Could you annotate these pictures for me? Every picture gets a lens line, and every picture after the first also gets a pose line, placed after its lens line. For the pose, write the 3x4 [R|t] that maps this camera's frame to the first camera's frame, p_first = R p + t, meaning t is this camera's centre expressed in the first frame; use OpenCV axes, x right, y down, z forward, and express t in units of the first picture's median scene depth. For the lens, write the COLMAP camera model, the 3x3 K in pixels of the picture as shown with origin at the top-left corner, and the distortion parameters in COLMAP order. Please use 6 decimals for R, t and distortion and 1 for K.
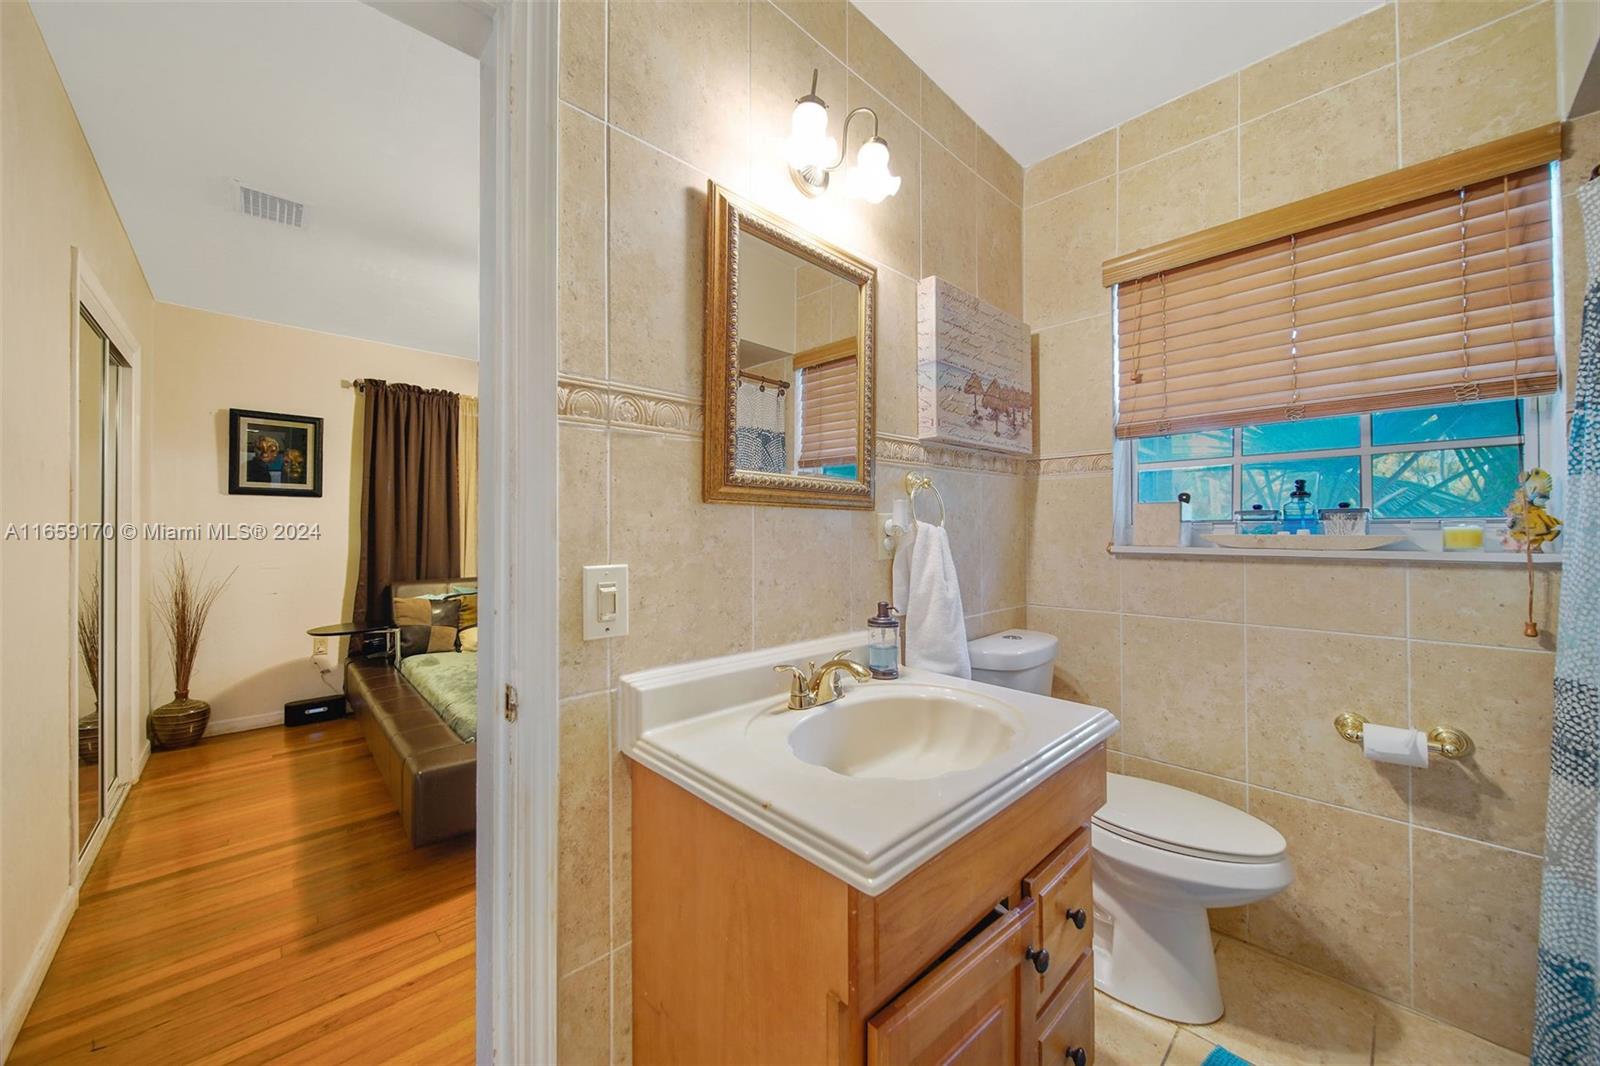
lens RADIAL K [[563.8, 0, 800.0], [0, 563.8, 533.0], [0, 0, 1]] dist [-0.000463, -0.000073]
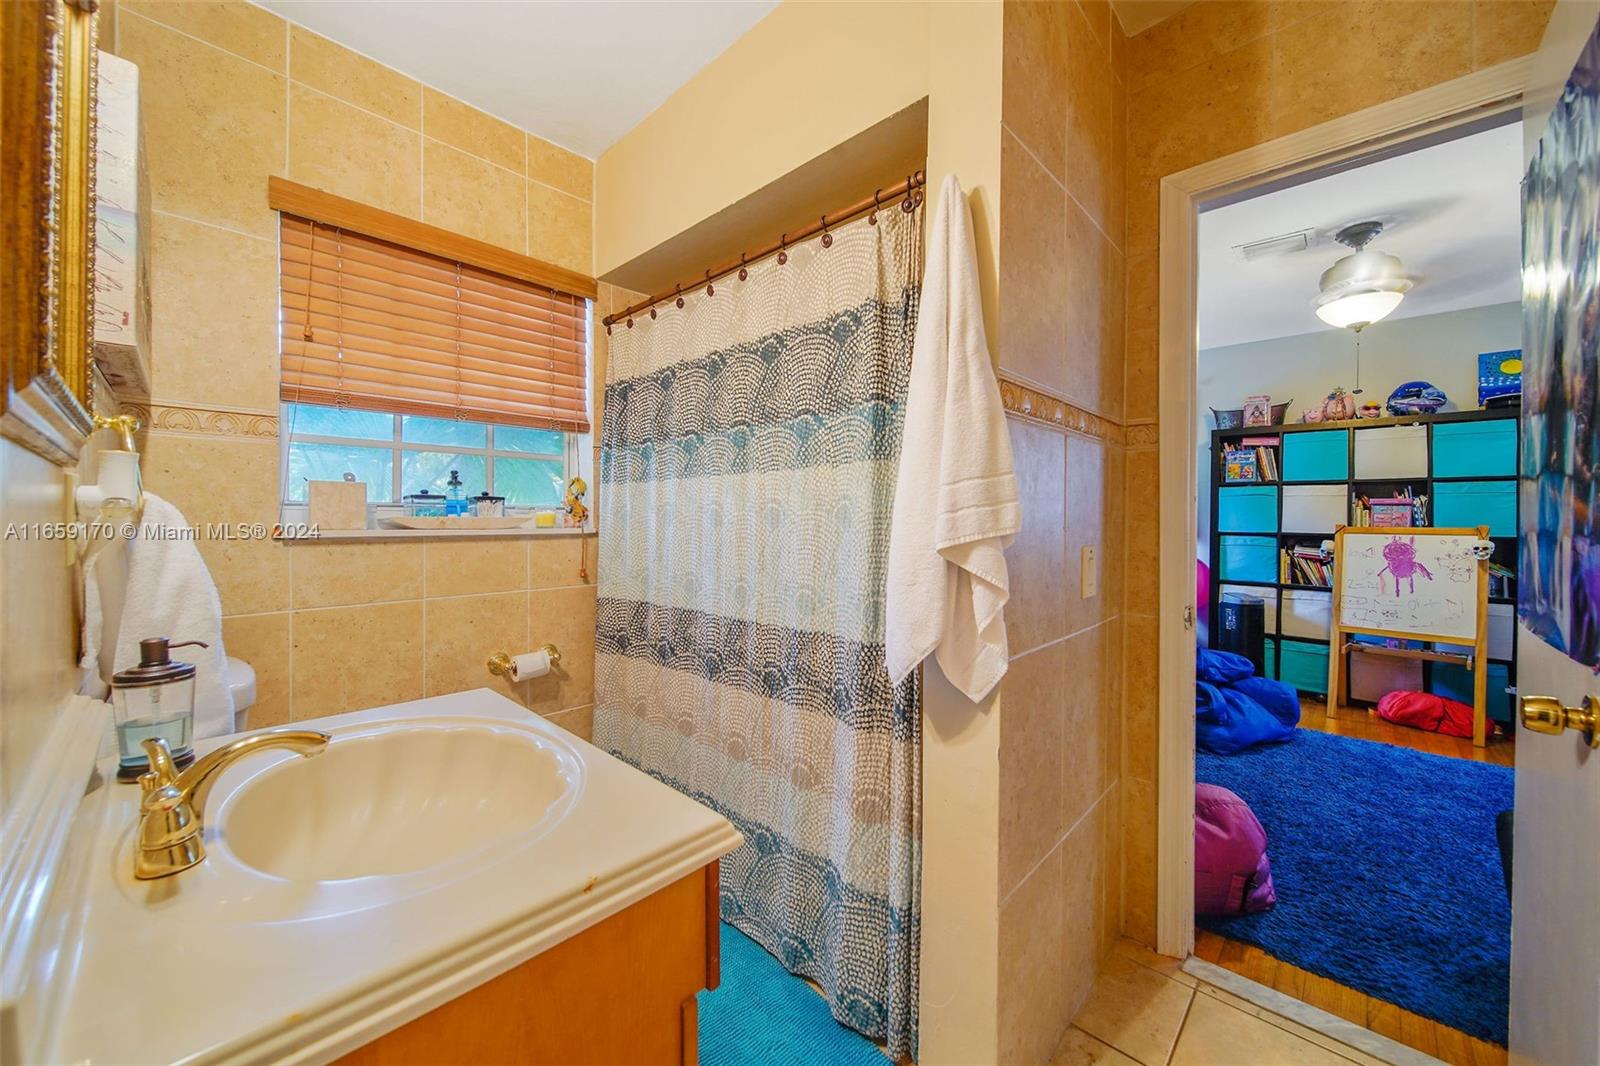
lens RADIAL K [[612.0, 0, 754.2], [0, 612.0, 527.2], [0, 0, 1]] dist [-0.001115, -0.000163]
pose [[-0.011088, -0.014743, 0.999830, -0.431361], [-0.000066, 0.999891, 0.014744, 0.006045], [-0.999939, 0.000097, -0.011087, 0.409243]]
